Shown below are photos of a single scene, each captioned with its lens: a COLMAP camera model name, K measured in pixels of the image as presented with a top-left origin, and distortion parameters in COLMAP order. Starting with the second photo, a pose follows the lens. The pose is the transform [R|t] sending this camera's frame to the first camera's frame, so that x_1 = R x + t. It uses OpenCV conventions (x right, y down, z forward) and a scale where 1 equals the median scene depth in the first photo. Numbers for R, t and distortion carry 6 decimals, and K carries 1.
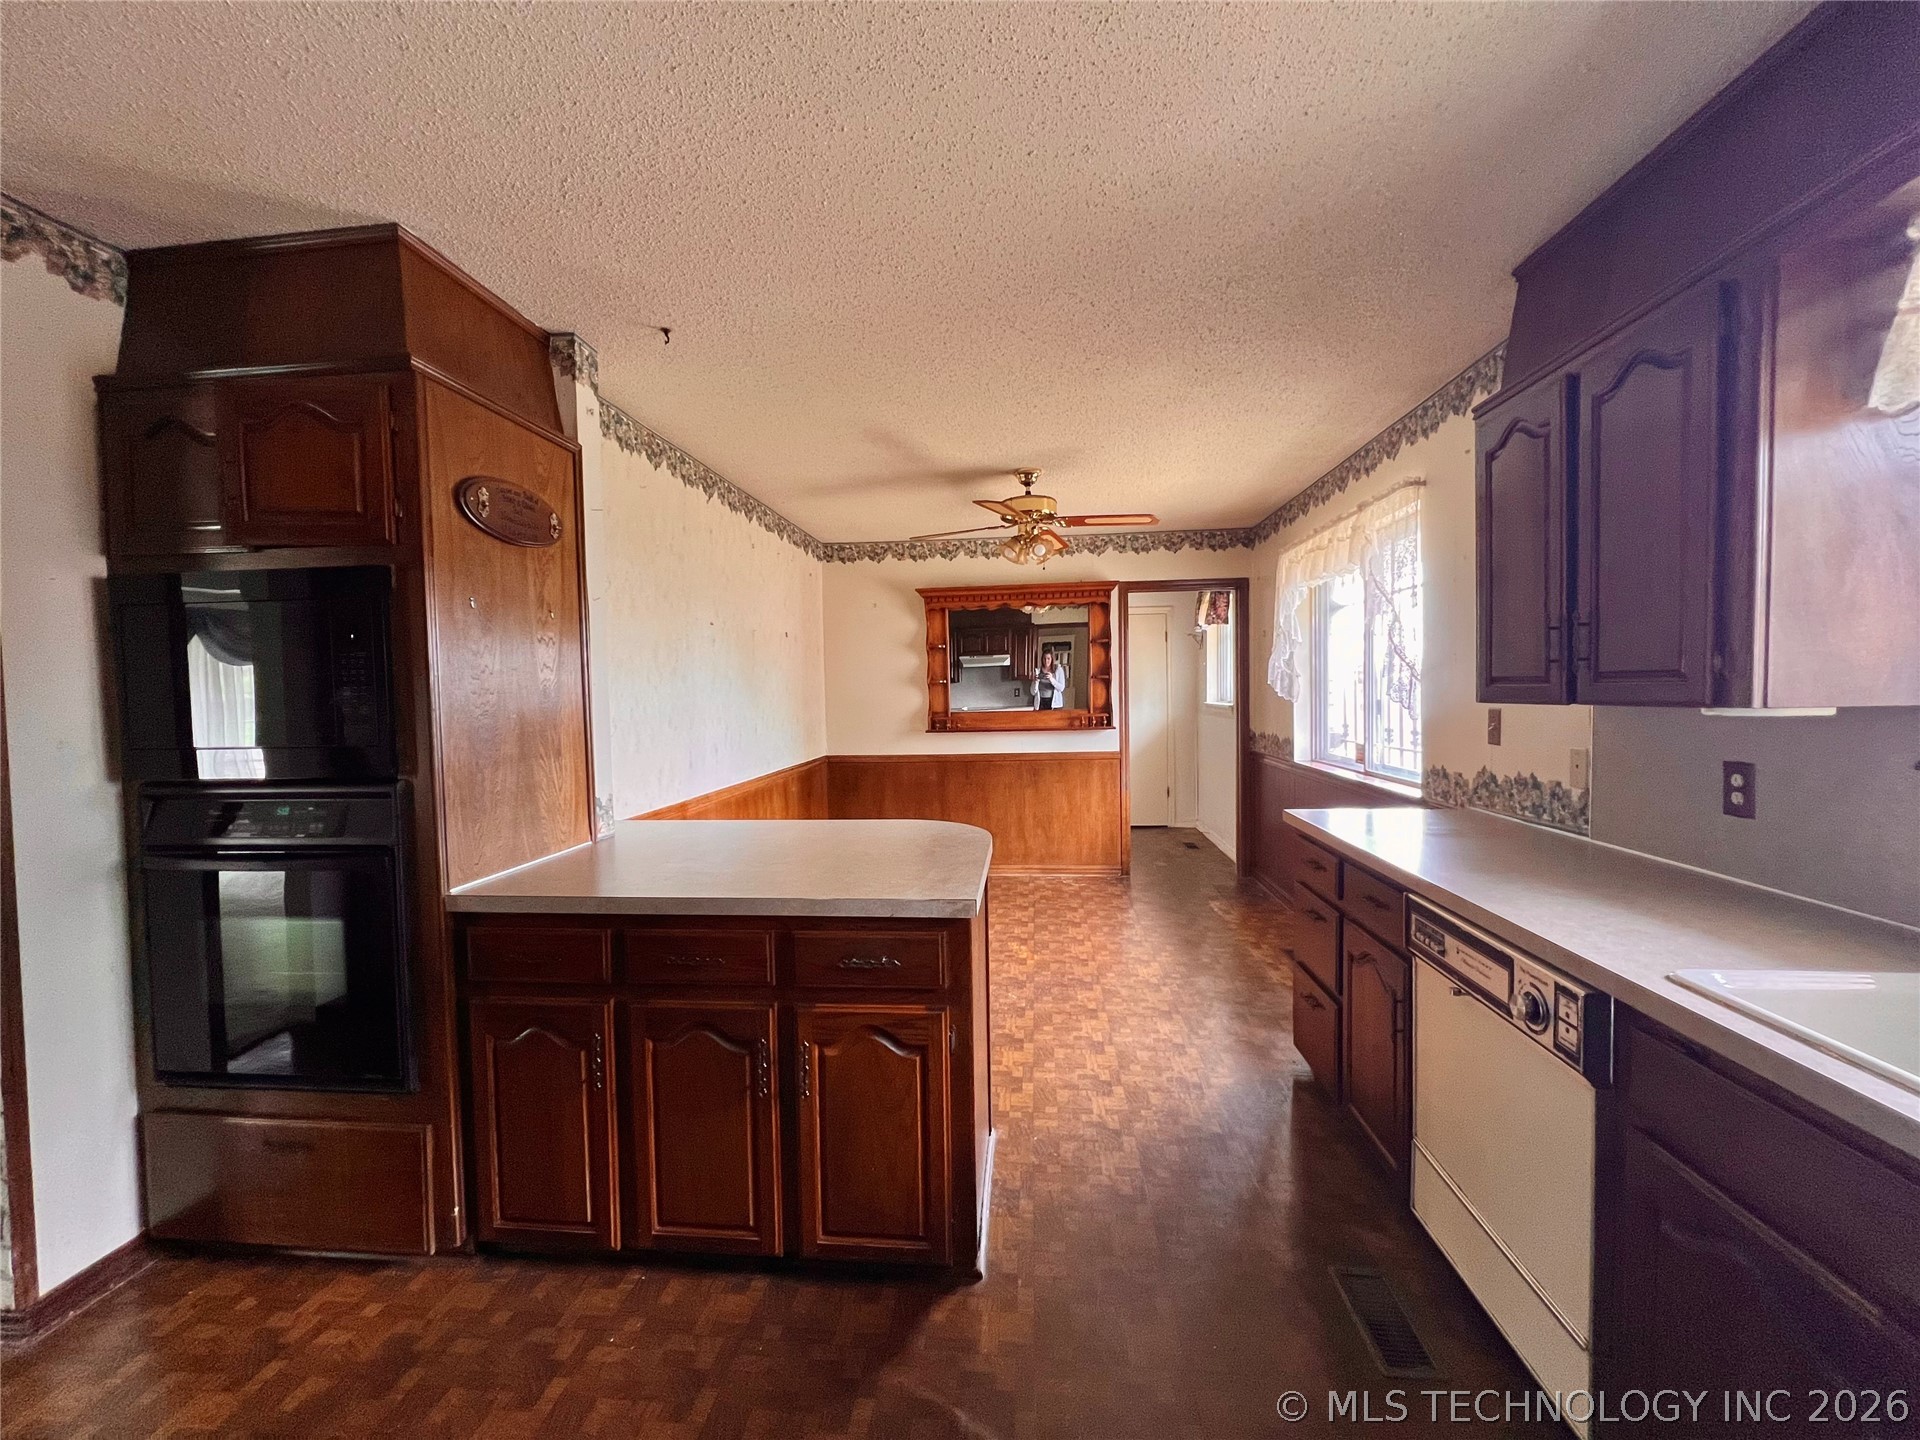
lens RADIAL K [[775.9, 0, 959.5], [0, 775.9, 717.6], [0, 0, 1]] dist [0.022909, -0.001995]
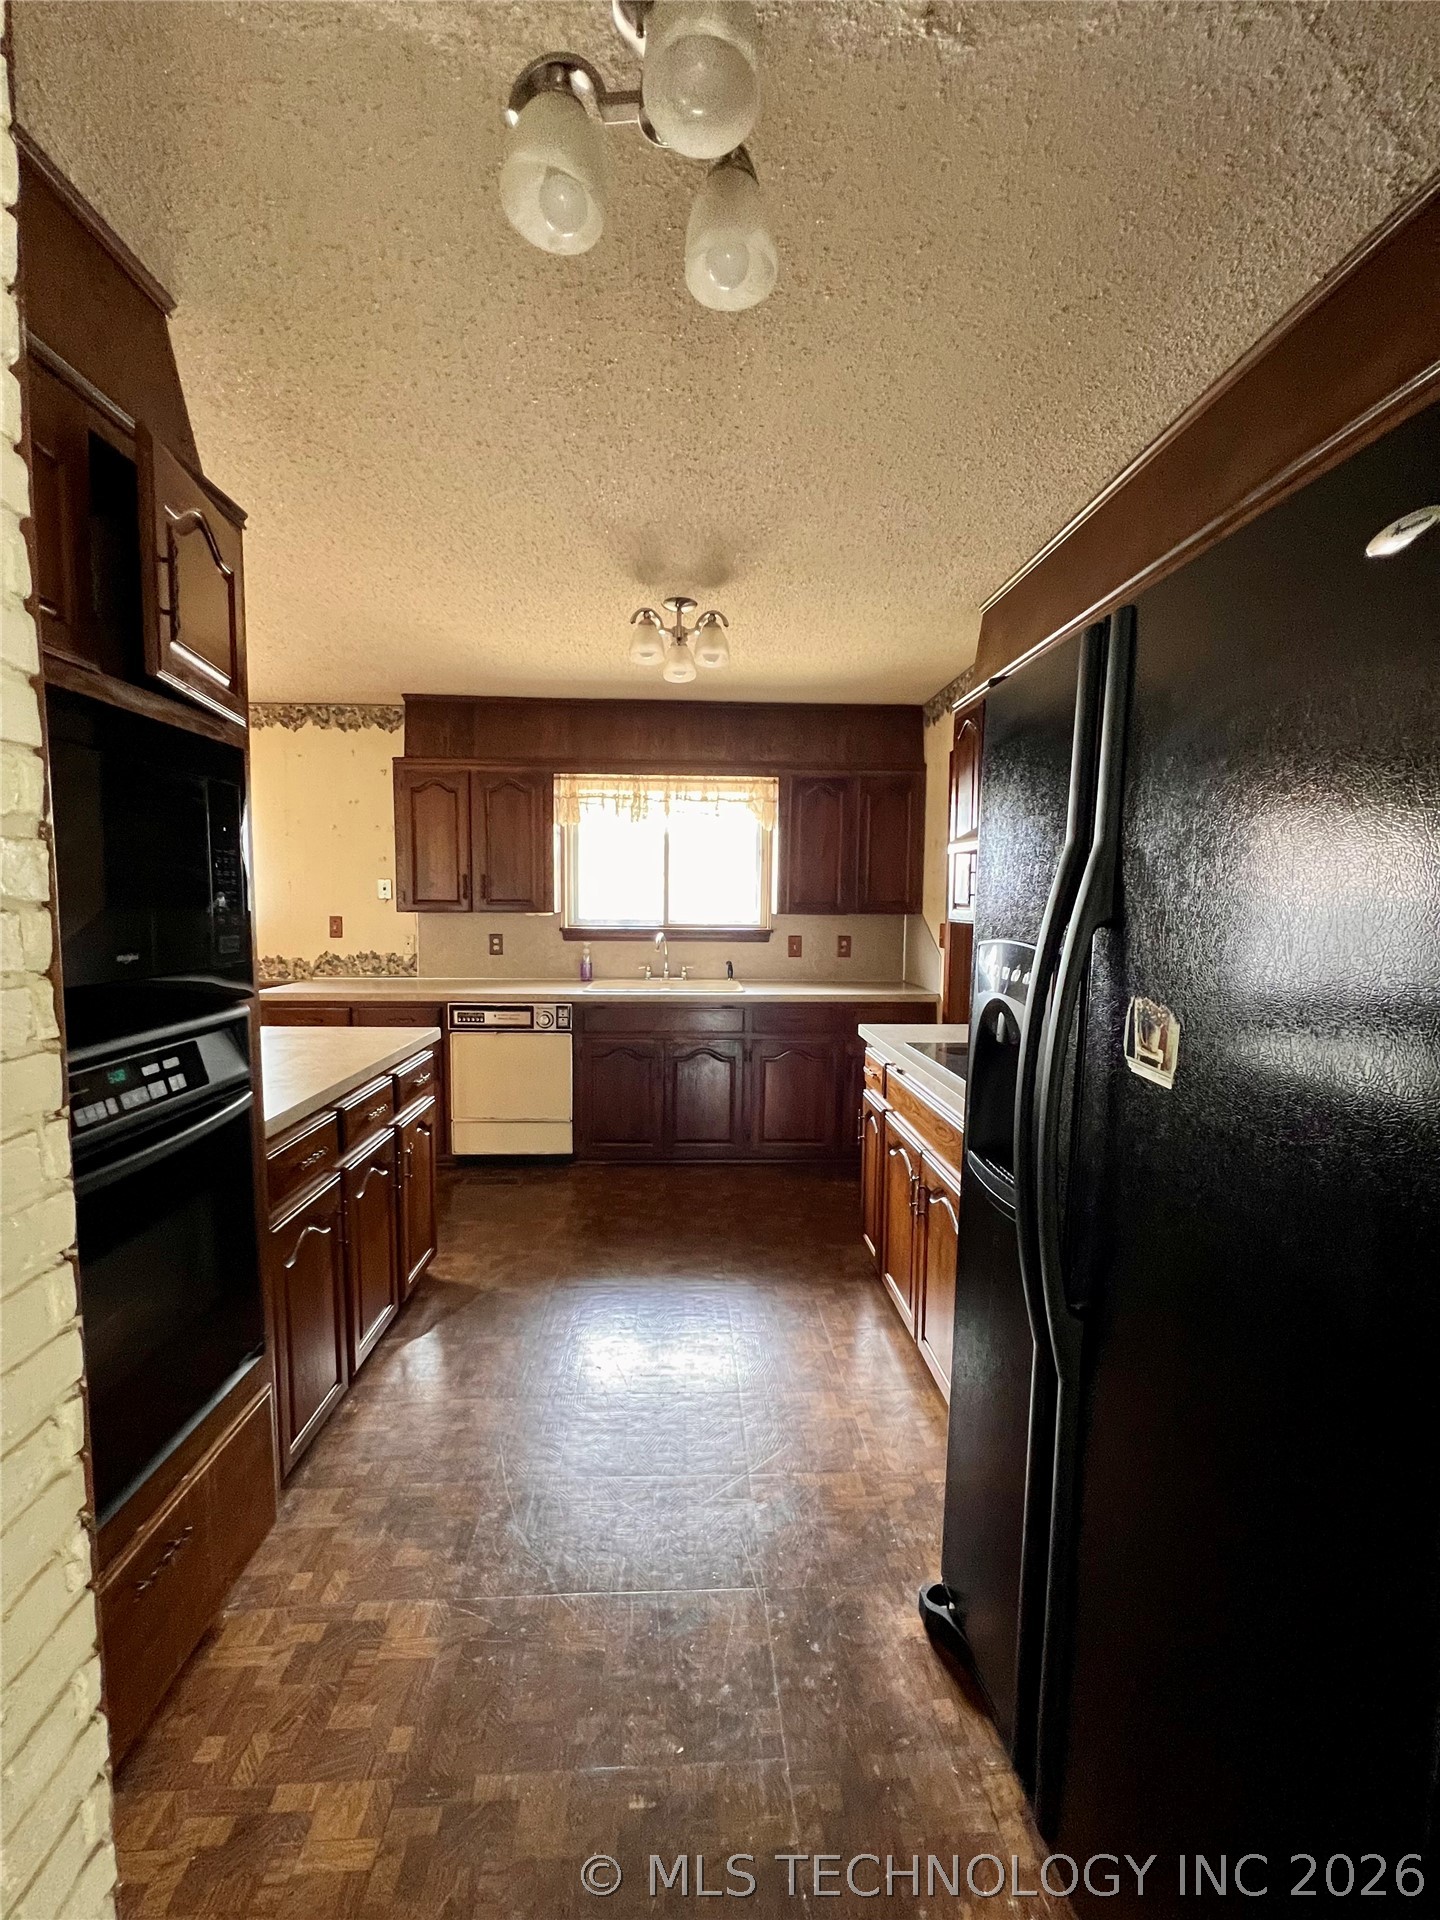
lens RADIAL K [[775.9, 0, 719.8], [0, 775.9, 966.4], [0, 0, 1]] dist [0.022909, -0.001995]
pose [[-0.150807, -0.073340, 0.985839, -1.632177], [0.030549, 0.996422, 0.078801, -0.017710], [-0.988091, 0.042000, -0.148027, 0.610487]]
